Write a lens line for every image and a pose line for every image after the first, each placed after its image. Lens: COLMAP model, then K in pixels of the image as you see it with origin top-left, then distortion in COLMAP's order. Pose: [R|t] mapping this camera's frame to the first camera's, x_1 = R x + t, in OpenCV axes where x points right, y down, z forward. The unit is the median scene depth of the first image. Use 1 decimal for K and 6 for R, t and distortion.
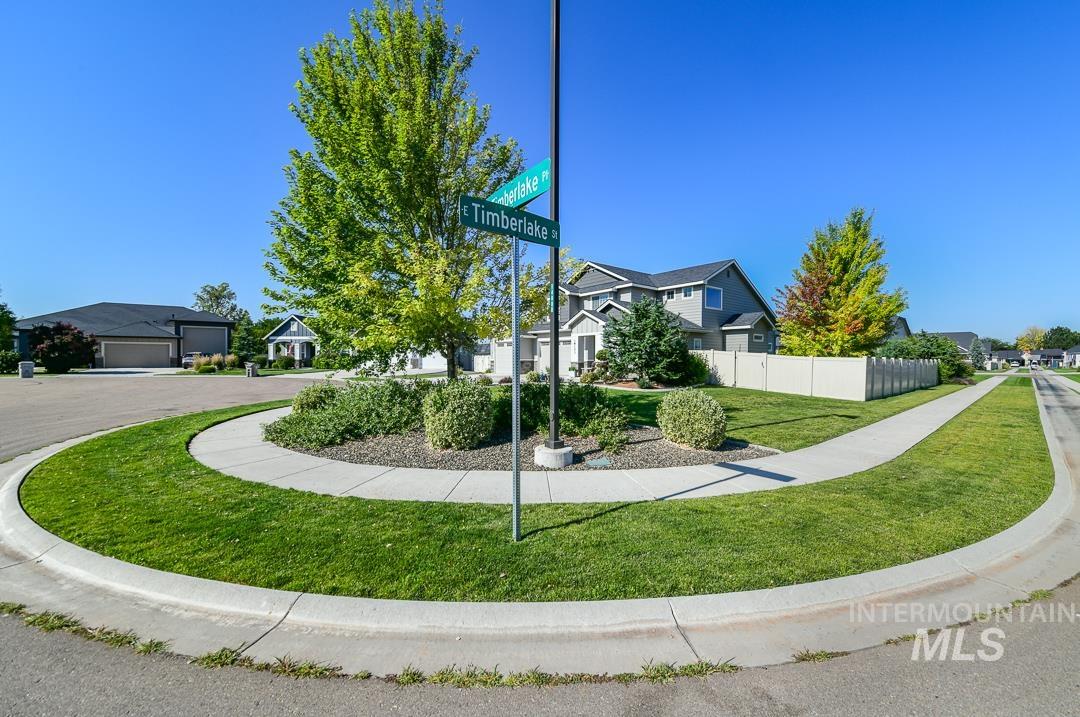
lens RADIAL K [[418.6, 0, 544.8], [0, 418.6, 357.2], [0, 0, 1]] dist [0.002919, -0.000123]
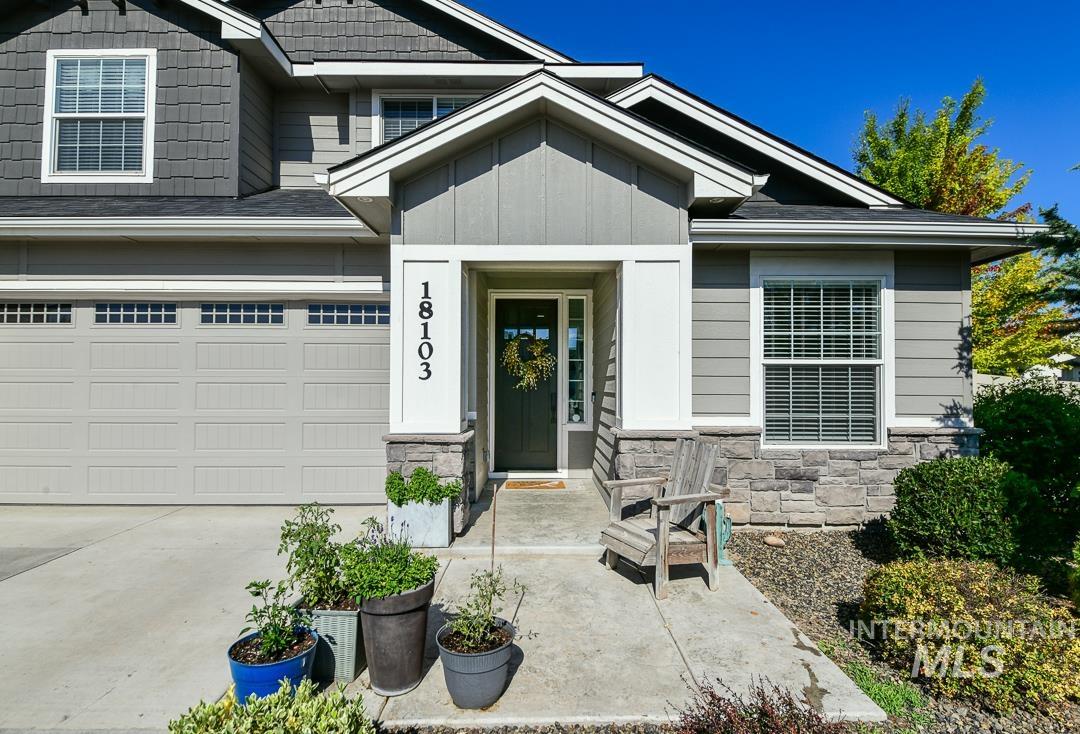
lens RADIAL K [[568.1, 0, 545.7], [0, 568.1, 371.3], [0, 0, 1]] dist [-0.002925, -0.010317]
pose [[0.604961, 0.020946, 0.795980, -0.060496], [-0.005149, 0.999736, -0.022394, -0.007207], [-0.796239, 0.009449, 0.604909, 0.854001]]
